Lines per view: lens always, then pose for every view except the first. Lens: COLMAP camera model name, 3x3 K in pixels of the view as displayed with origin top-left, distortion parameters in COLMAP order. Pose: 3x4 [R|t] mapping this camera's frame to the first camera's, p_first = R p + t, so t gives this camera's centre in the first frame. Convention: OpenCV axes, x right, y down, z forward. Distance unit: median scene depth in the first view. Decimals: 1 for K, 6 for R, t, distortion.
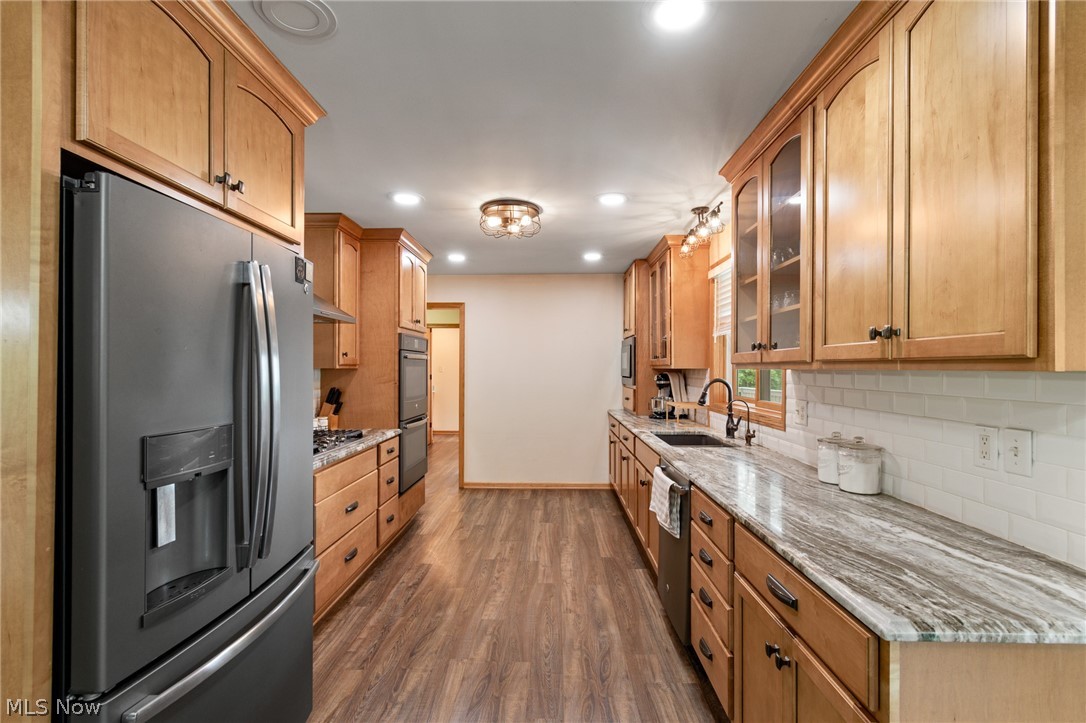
lens RADIAL K [[490.3, 0, 544.6], [0, 490.3, 367.0], [0, 0, 1]] dist [0.003537, -0.001095]
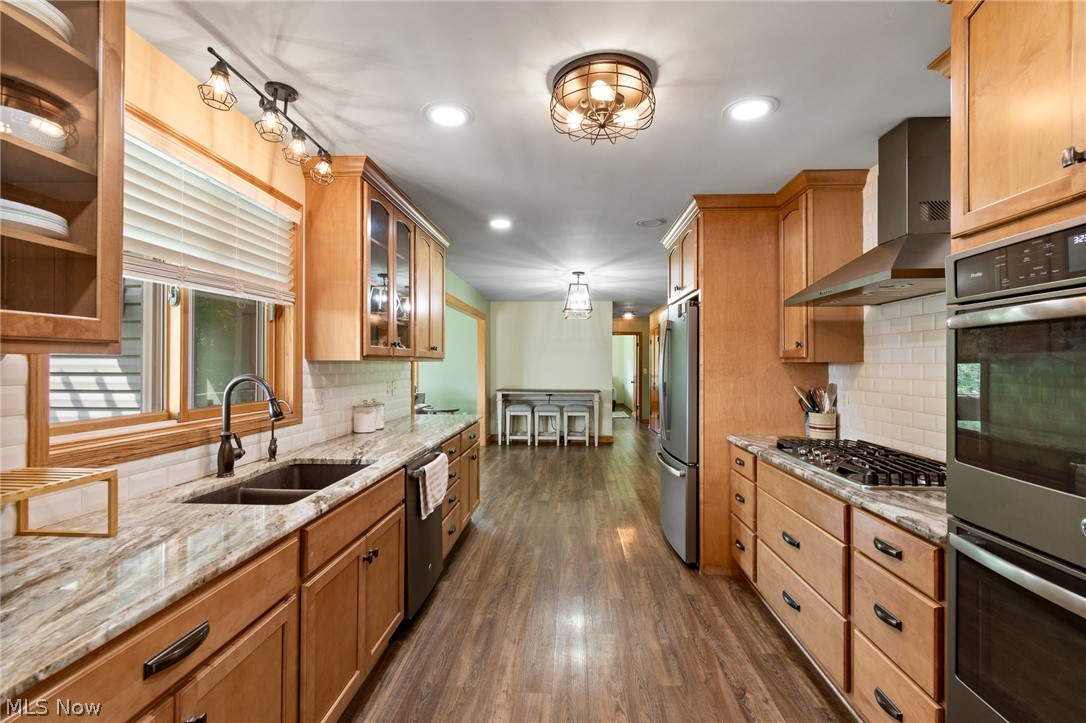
lens RADIAL K [[490.3, 0, 545.6], [0, 490.3, 362.3], [0, 0, 1]] dist [0.003537, -0.001095]
pose [[-0.999441, -0.005915, 0.032906, -0.024759], [-0.006096, 0.999967, -0.005413, 0.009979], [-0.032873, -0.005611, -0.999444, 1.647024]]
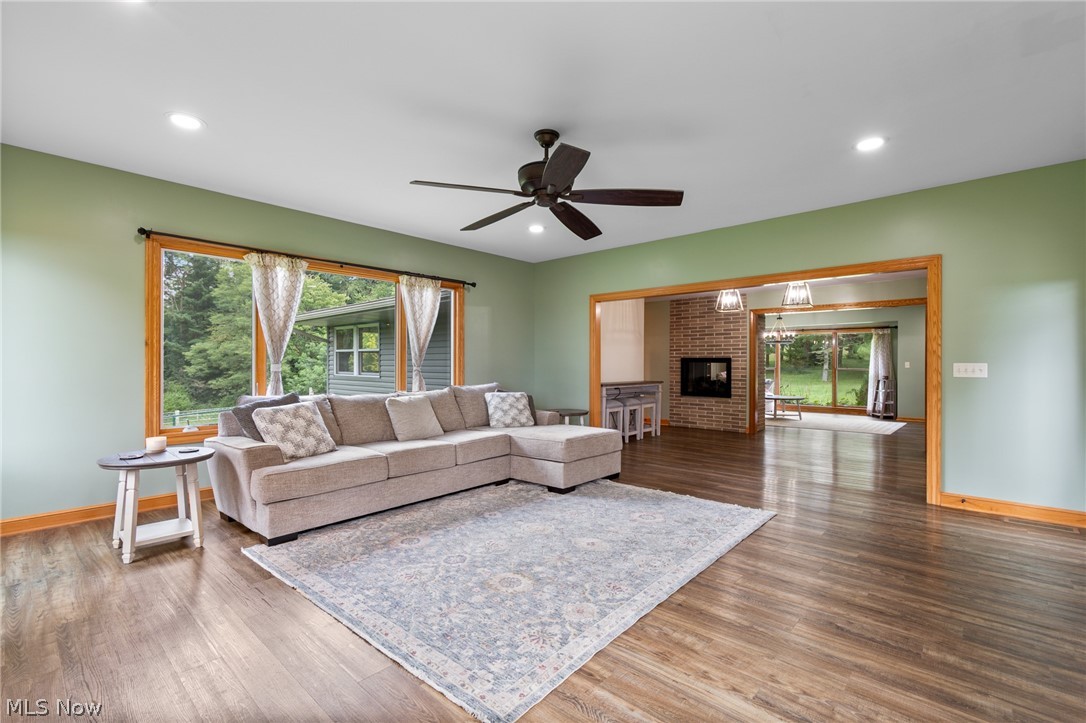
lens RADIAL K [[490.3, 0, 548.3], [0, 490.3, 364.6], [0, 0, 1]] dist [0.003537, -0.001095]
pose [[-0.651404, -0.001217, -0.758730, 2.158458], [-0.002077, 0.999998, 0.000179, 0.053810], [0.758728, 0.001692, -0.651405, 0.333179]]
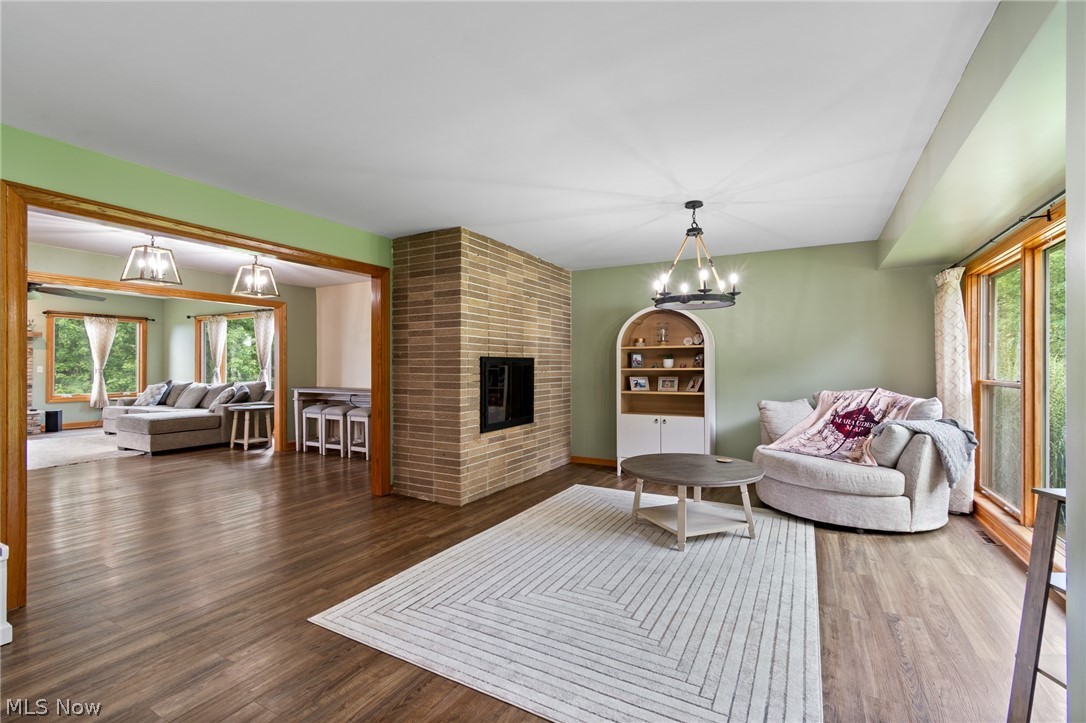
lens RADIAL K [[490.3, 0, 553.0], [0, 490.3, 362.2], [0, 0, 1]] dist [0.003537, -0.001095]
pose [[-0.884855, 0.001493, 0.465865, -1.787150], [-0.003176, 0.999952, -0.009236, 0.043457], [-0.465856, -0.009652, -0.884808, 0.516230]]
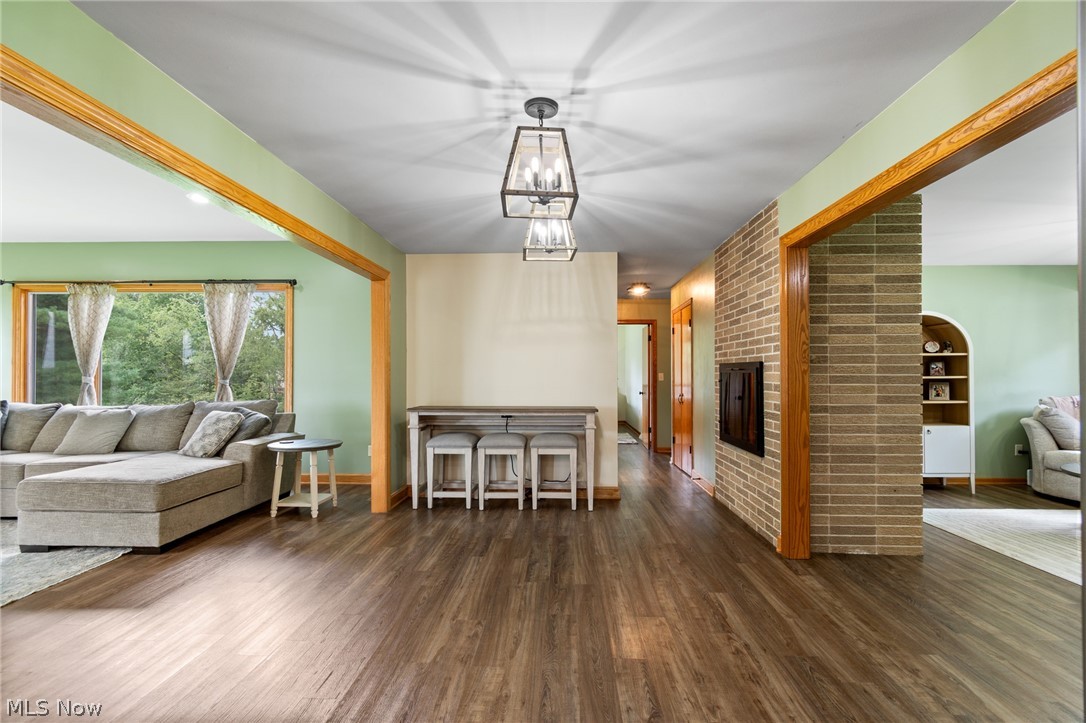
lens RADIAL K [[490.3, 0, 551.8], [0, 490.3, 370.6], [0, 0, 1]] dist [0.003537, -0.001095]
pose [[-0.999955, -0.002114, 0.009208, -0.109517], [-0.002214, 0.999938, -0.010913, 0.048200], [-0.009185, -0.010933, -0.999898, 0.494466]]
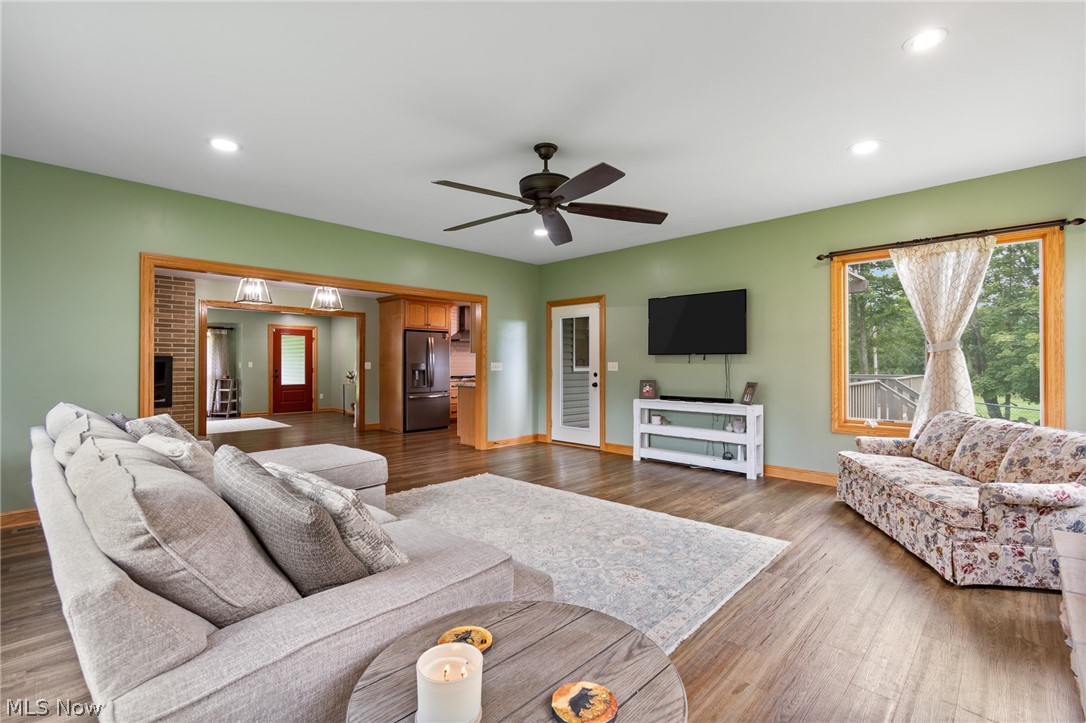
lens RADIAL K [[490.3, 0, 554.8], [0, 490.3, 357.2], [0, 0, 1]] dist [0.003537, -0.001095]
pose [[0.746284, -0.012481, -0.665511, 2.128376], [0.005088, 0.999902, -0.013046, 0.055419], [0.665608, 0.006350, 0.746274, -1.158877]]
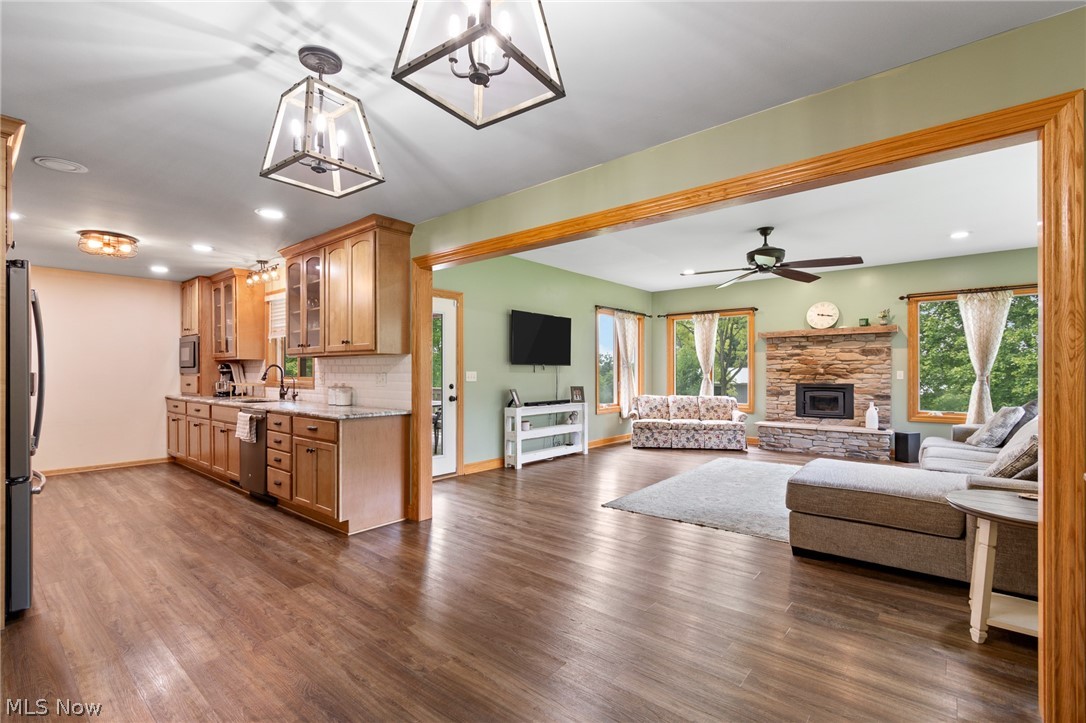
lens RADIAL K [[490.3, 0, 547.0], [0, 490.3, 372.4], [0, 0, 1]] dist [0.003537, -0.001095]
pose [[0.625059, -0.004959, 0.780562, -0.386882], [0.000659, 0.999983, 0.005825, 0.043976], [-0.780577, -0.003126, 0.625051, -0.804164]]
